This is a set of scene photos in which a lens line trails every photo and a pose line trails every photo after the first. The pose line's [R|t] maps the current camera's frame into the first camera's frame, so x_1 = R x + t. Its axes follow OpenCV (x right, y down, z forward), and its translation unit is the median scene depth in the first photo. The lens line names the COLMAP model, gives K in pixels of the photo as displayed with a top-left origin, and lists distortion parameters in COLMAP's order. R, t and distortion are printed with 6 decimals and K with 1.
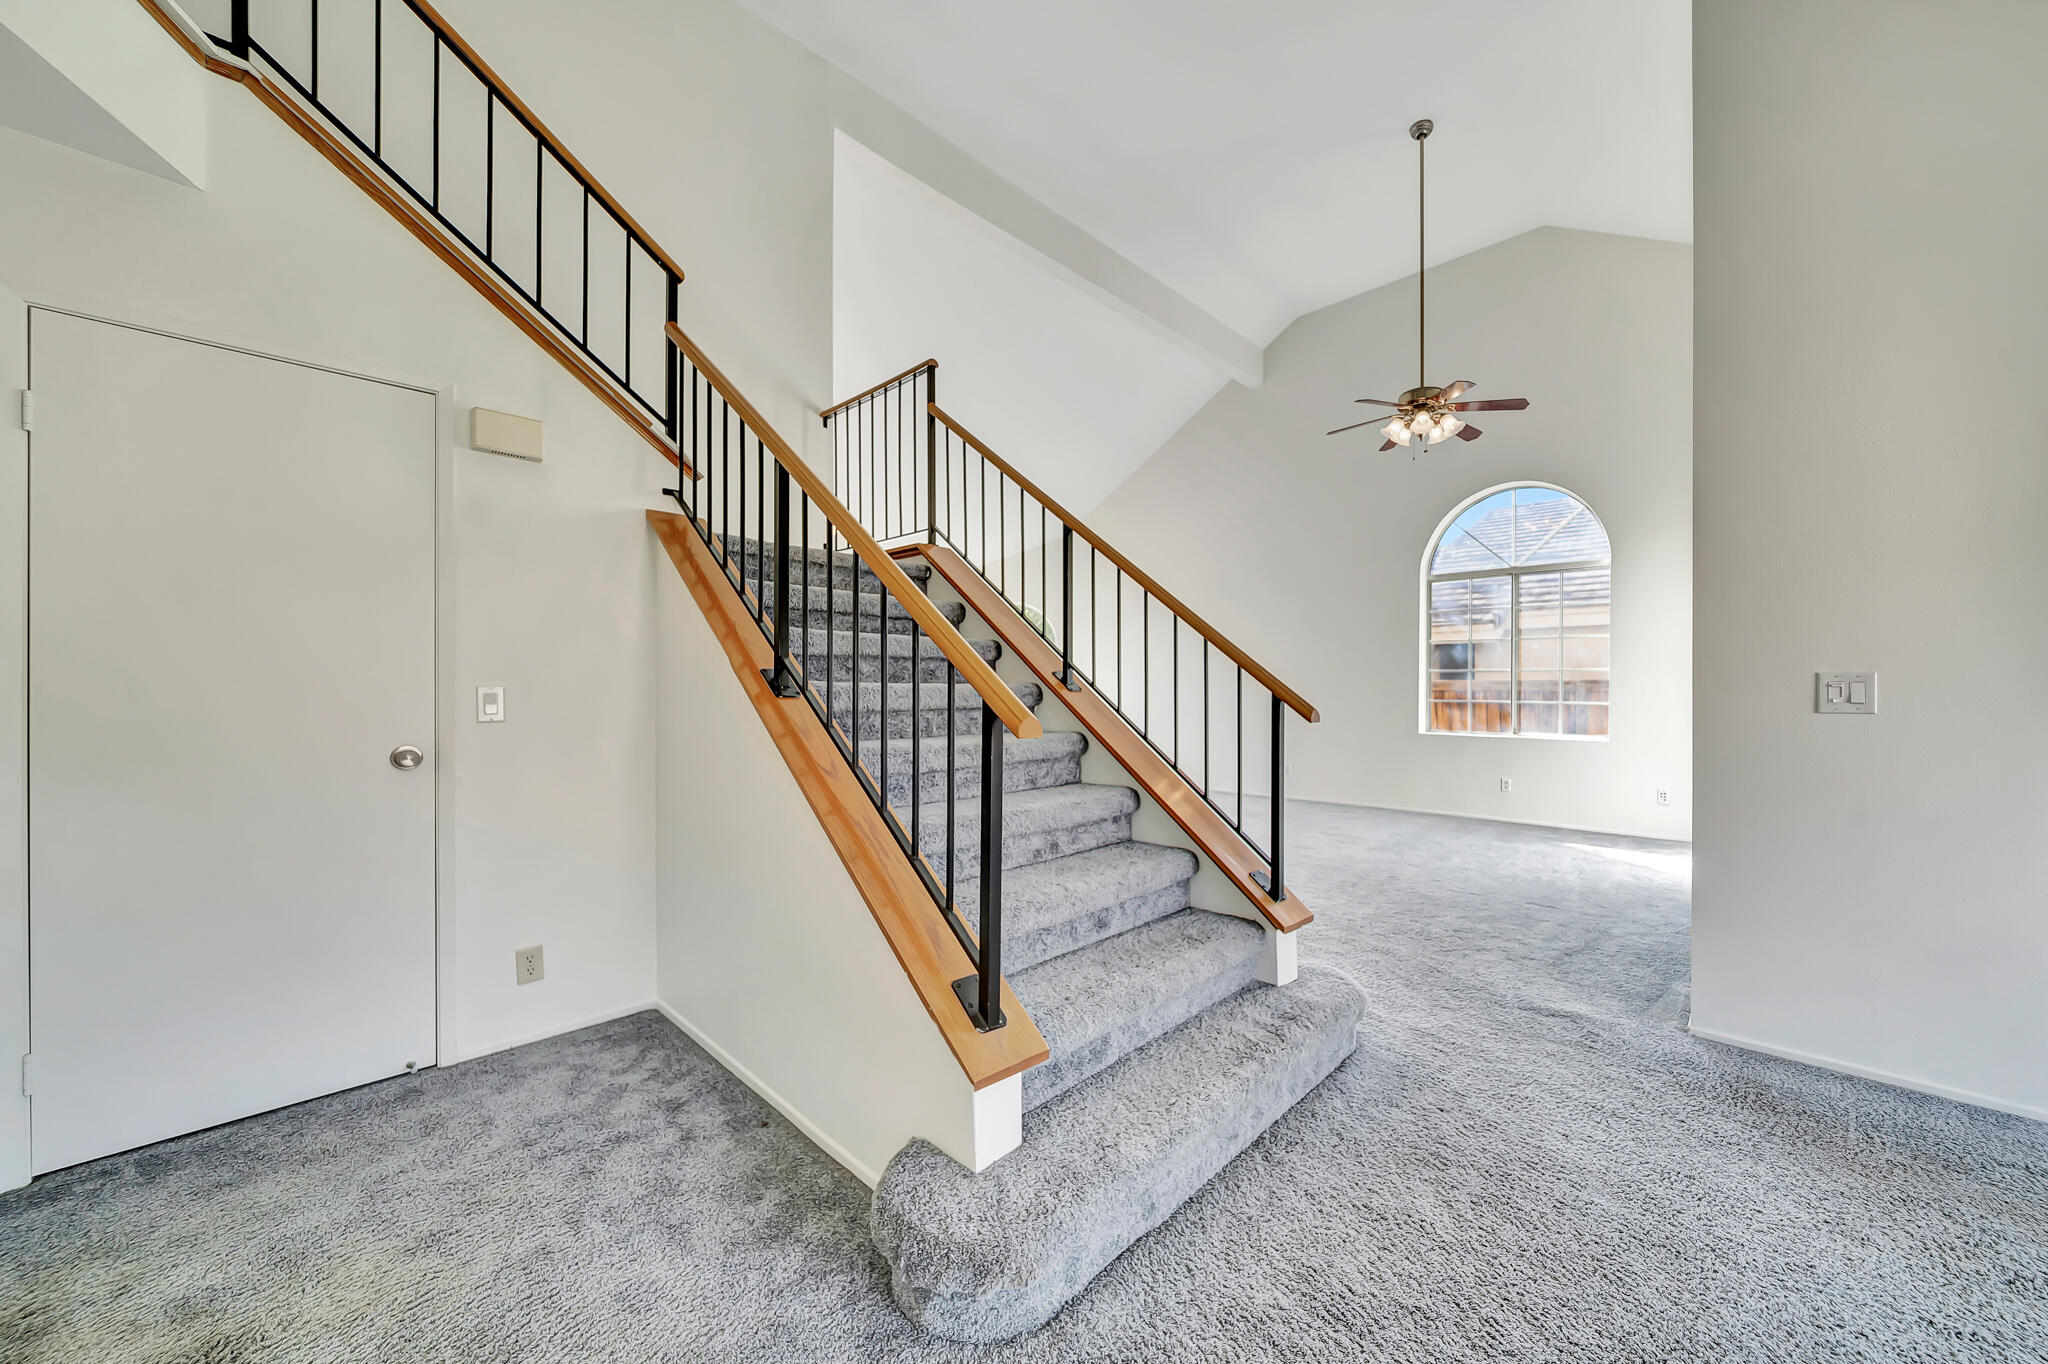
lens RADIAL K [[725.8, 0, 1074.8], [0, 725.8, 685.2], [0, 0, 1]] dist [-0.002650, -0.000528]
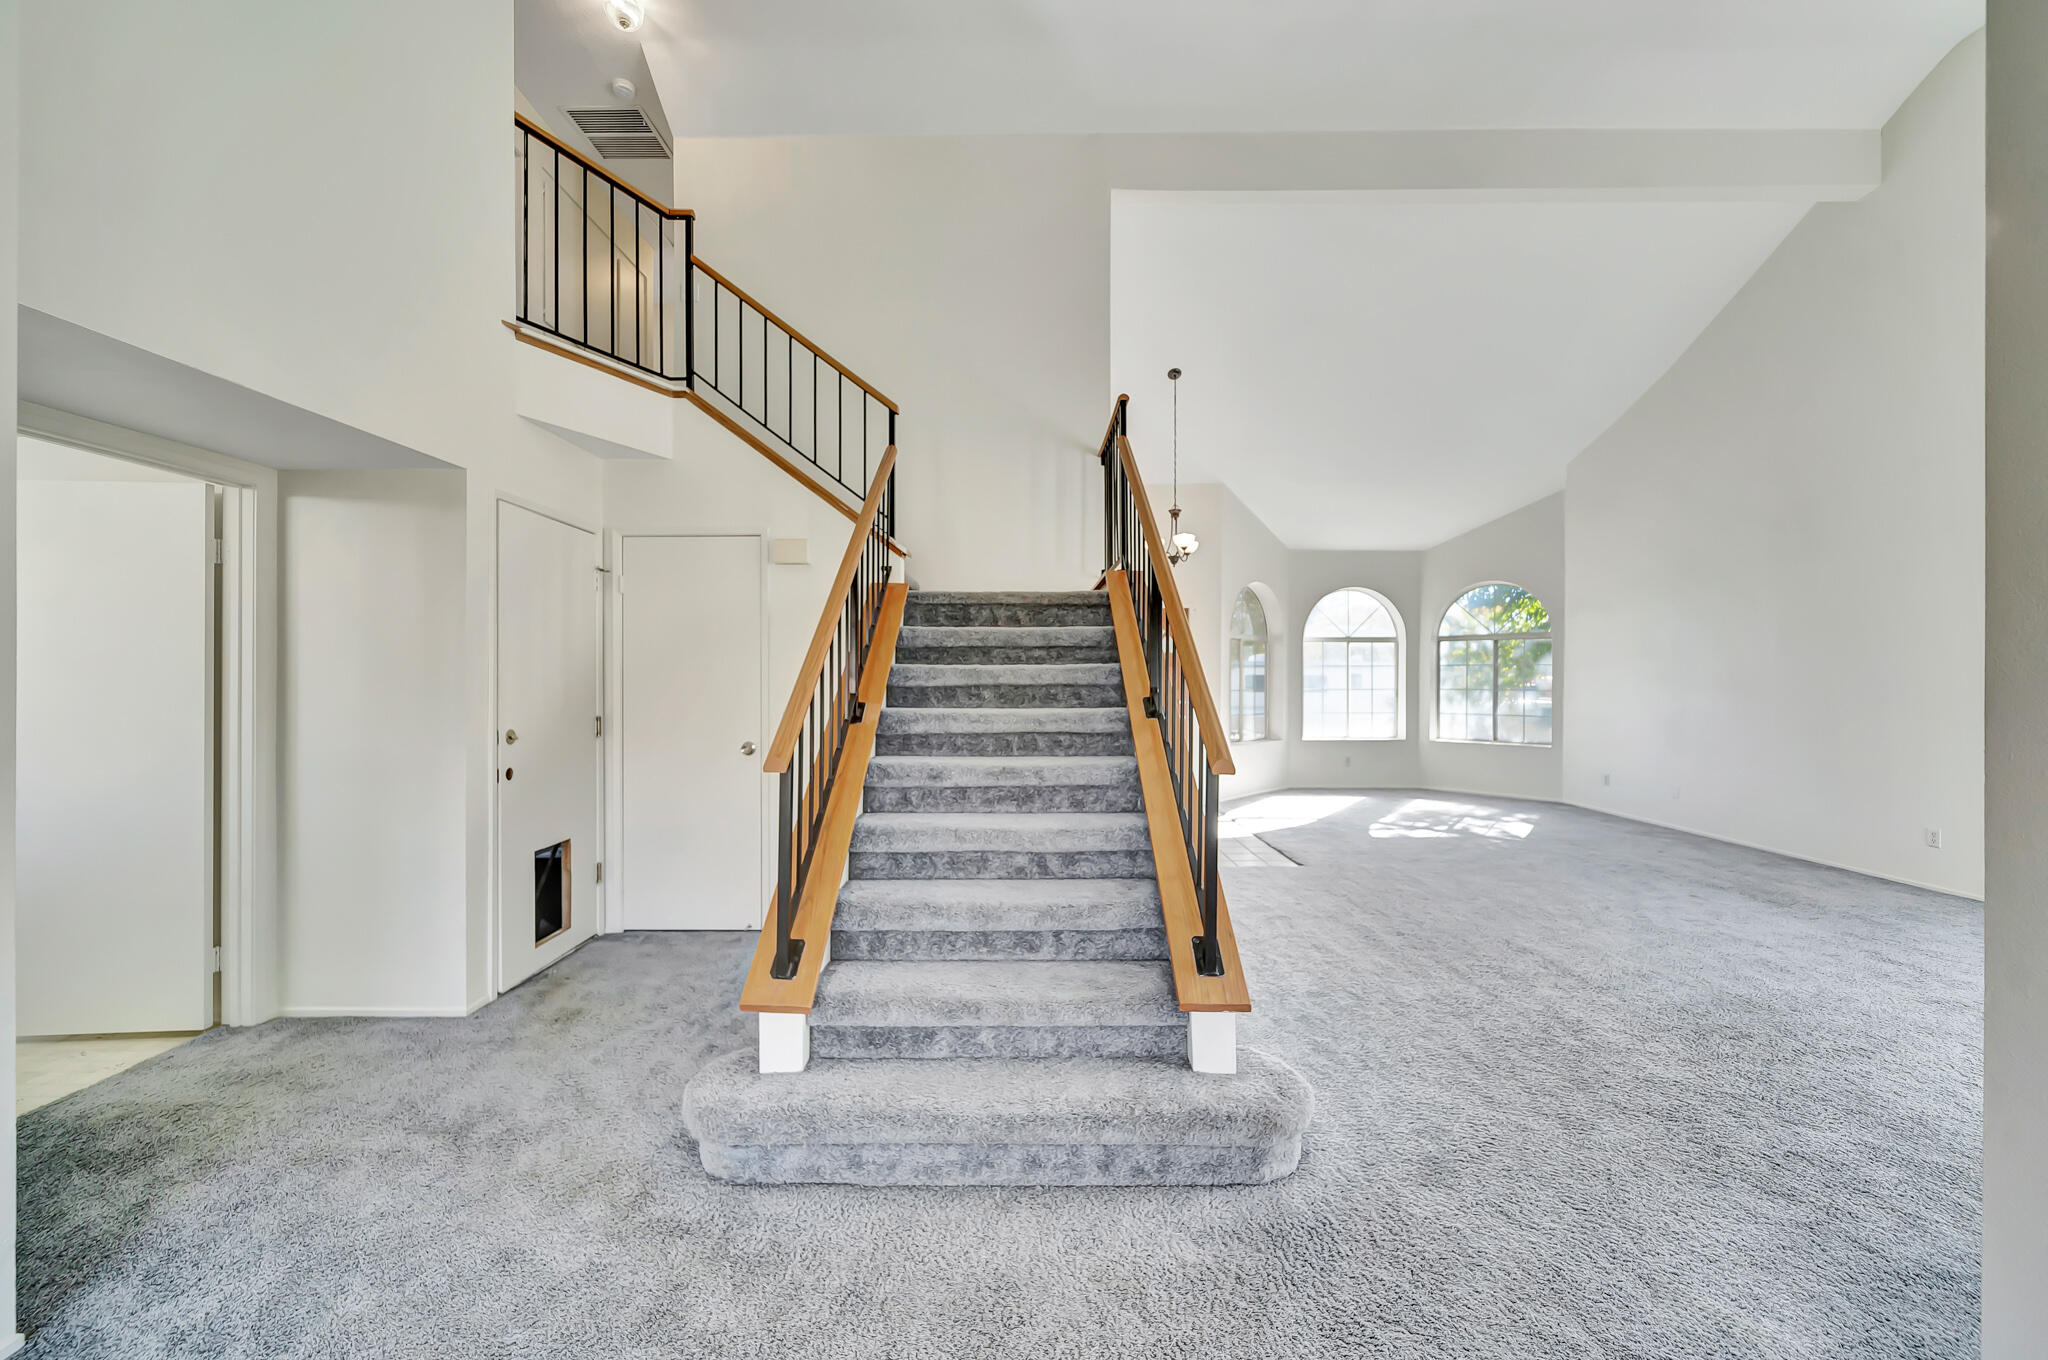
lens RADIAL K [[755.7, 0, 1017.3], [0, 755.7, 677.1], [0, 0, 1]] dist [-0.006565, 0.000085]
pose [[0.683787, -0.005213, -0.729663, 0.660611], [0.005494, 0.999983, -0.001995, -0.049296], [0.729661, -0.002645, 0.683804, 0.183563]]
